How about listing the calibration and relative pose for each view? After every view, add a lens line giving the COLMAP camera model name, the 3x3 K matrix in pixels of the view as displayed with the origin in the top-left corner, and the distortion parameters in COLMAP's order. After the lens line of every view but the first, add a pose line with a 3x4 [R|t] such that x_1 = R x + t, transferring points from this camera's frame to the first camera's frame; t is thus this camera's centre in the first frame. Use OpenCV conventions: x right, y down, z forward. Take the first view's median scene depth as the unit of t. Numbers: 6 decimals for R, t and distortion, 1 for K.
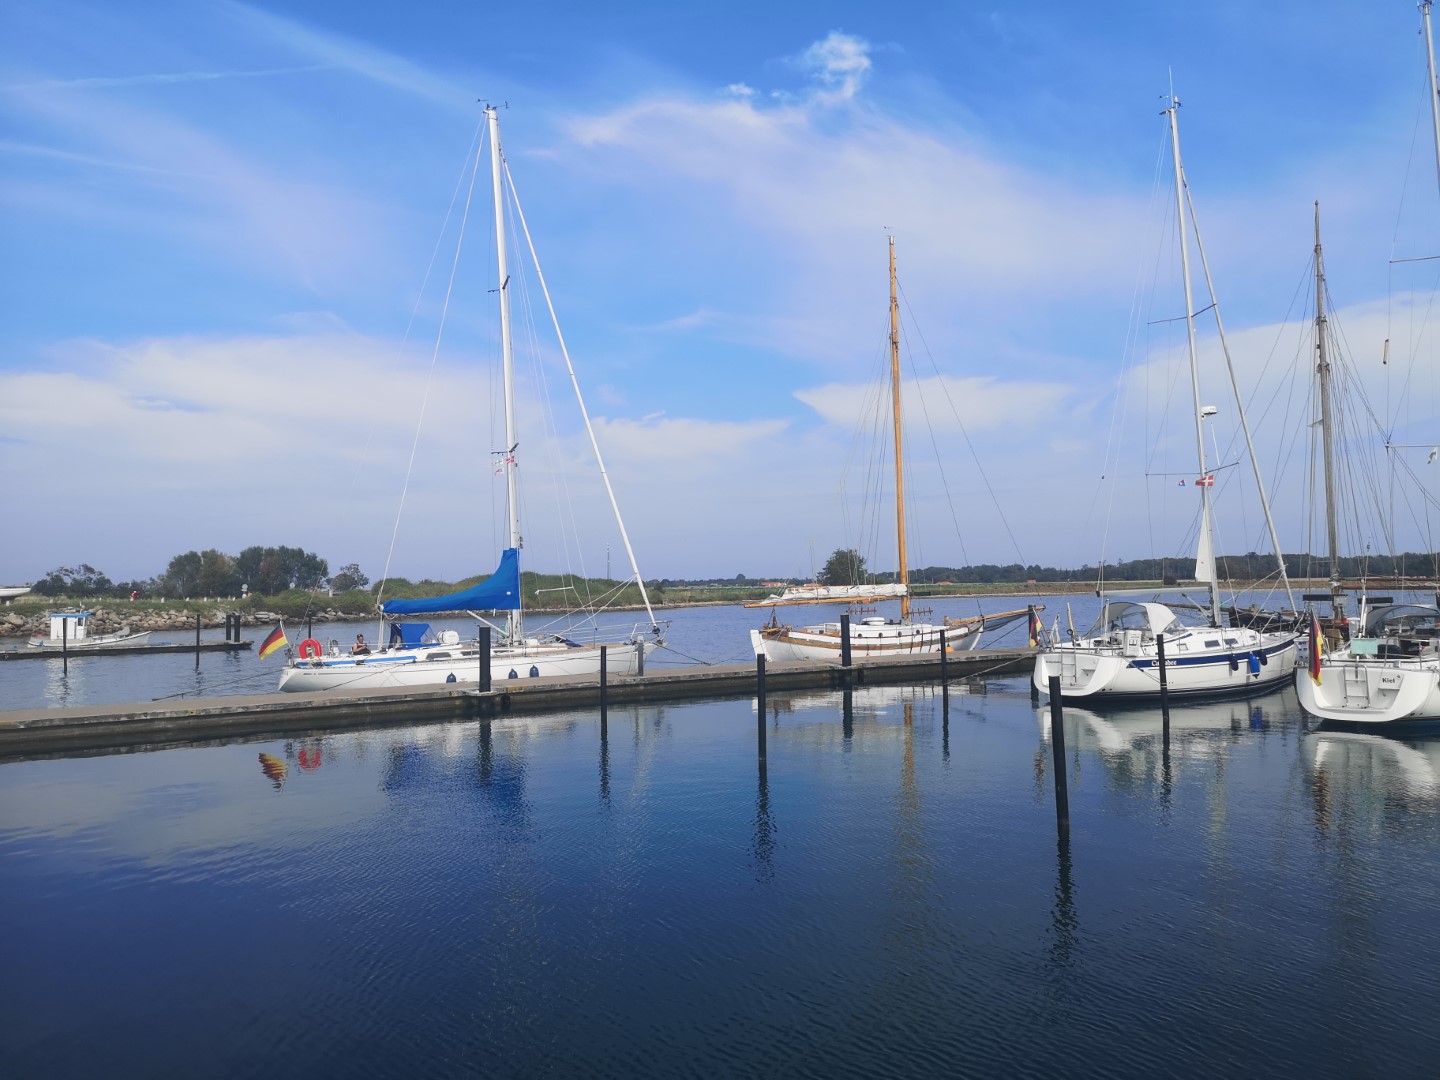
lens RADIAL K [[1109.8, 0, 720.0], [0, 1109.8, 540.0], [0, 0, 1]] dist [0.073484, -0.056718]
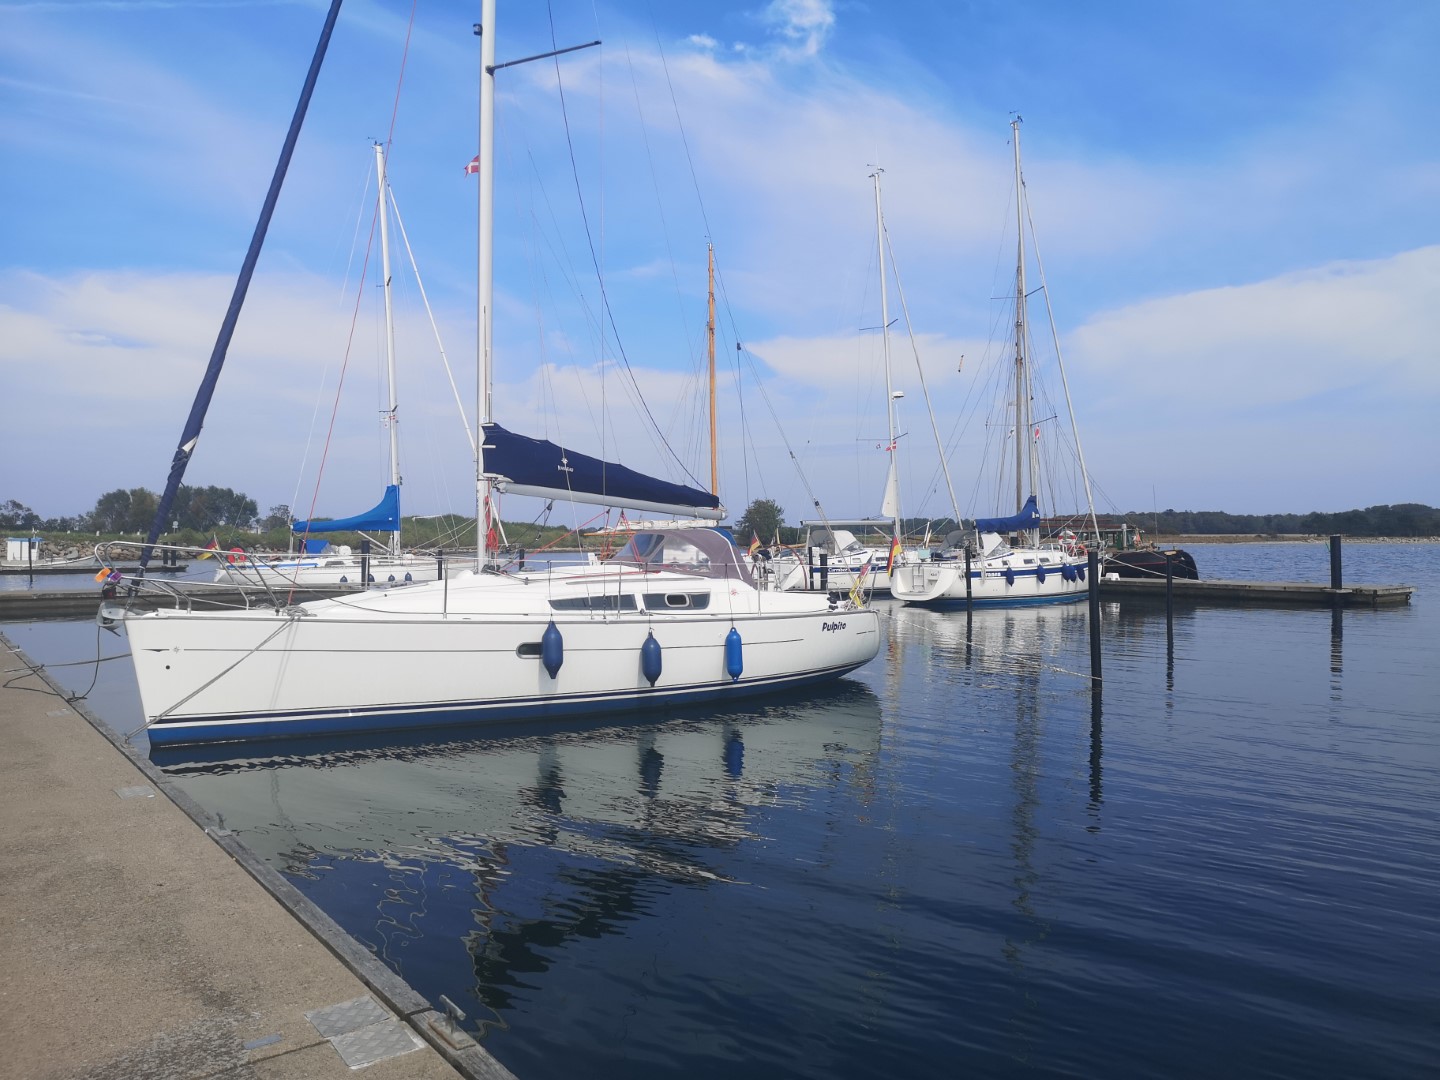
lens RADIAL K [[1109.8, 0, 720.0], [0, 1109.8, 540.0], [0, 0, 1]] dist [0.073484, -0.056718]
pose [[0.998476, 0.014817, 0.053167, 0.127730], [-0.017194, 0.998860, 0.044531, 0.006812], [-0.052447, -0.045377, 0.997592, -0.336709]]
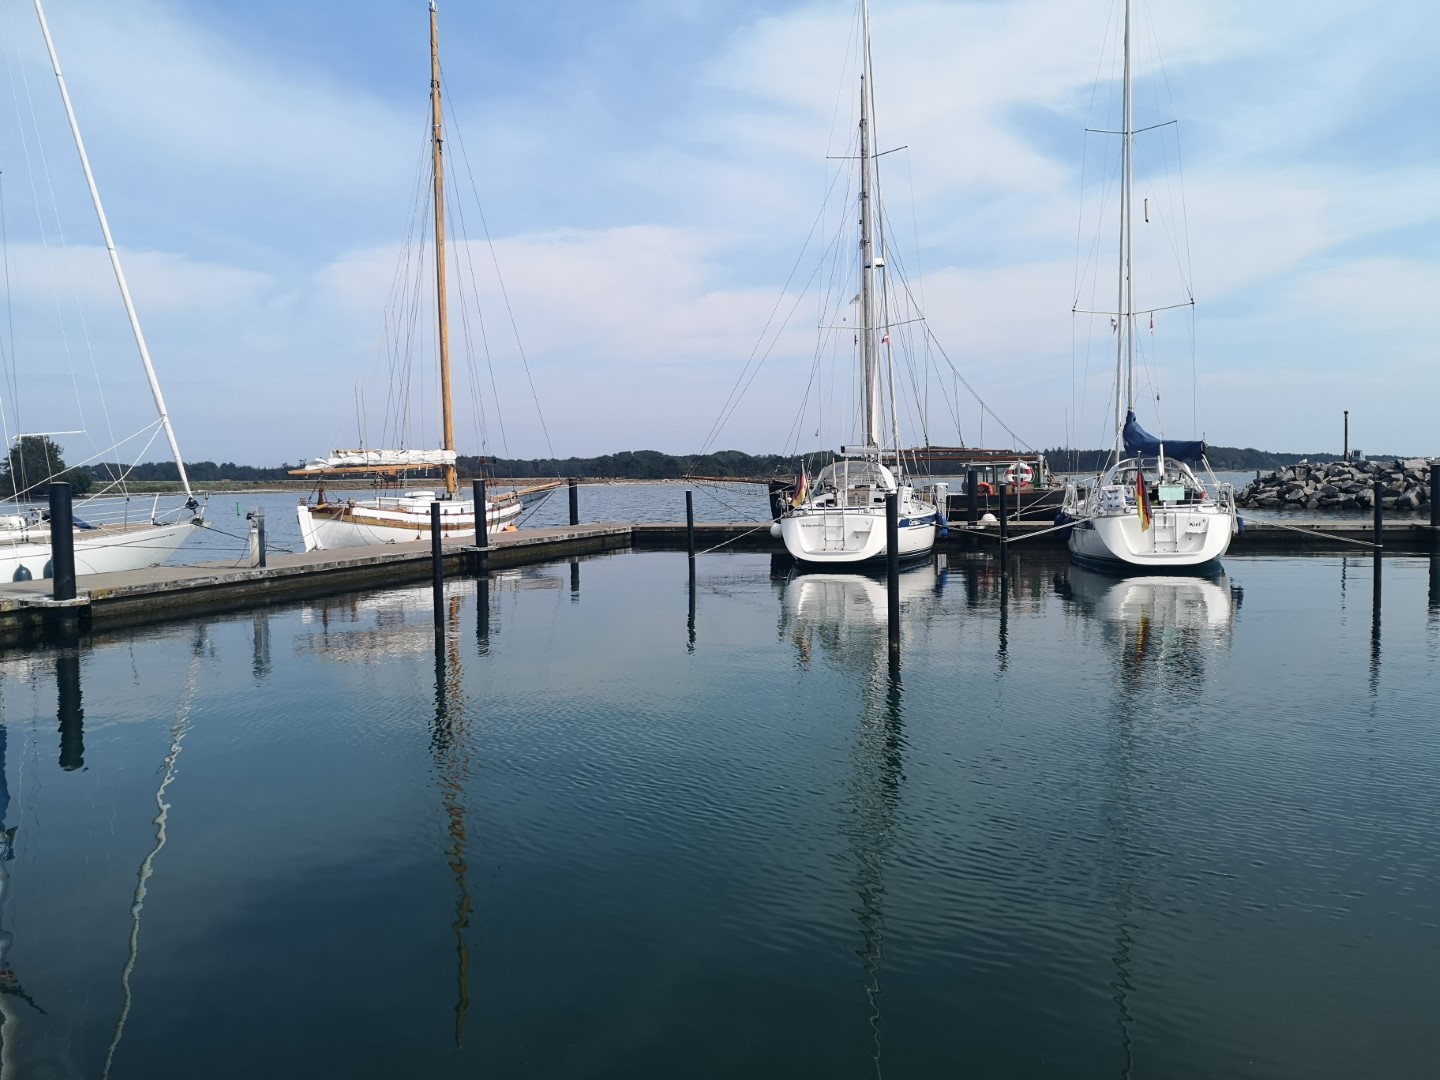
lens RADIAL K [[1148.2, 0, 720.0], [0, 1148.2, 540.0], [0, 0, 1]] dist [0.049152, -0.002357]
pose [[0.777157, -0.026876, 0.628733, -0.259023], [-0.027844, 0.996641, 0.077020, 0.042547], [-0.628691, -0.077363, 0.773798, 0.279235]]
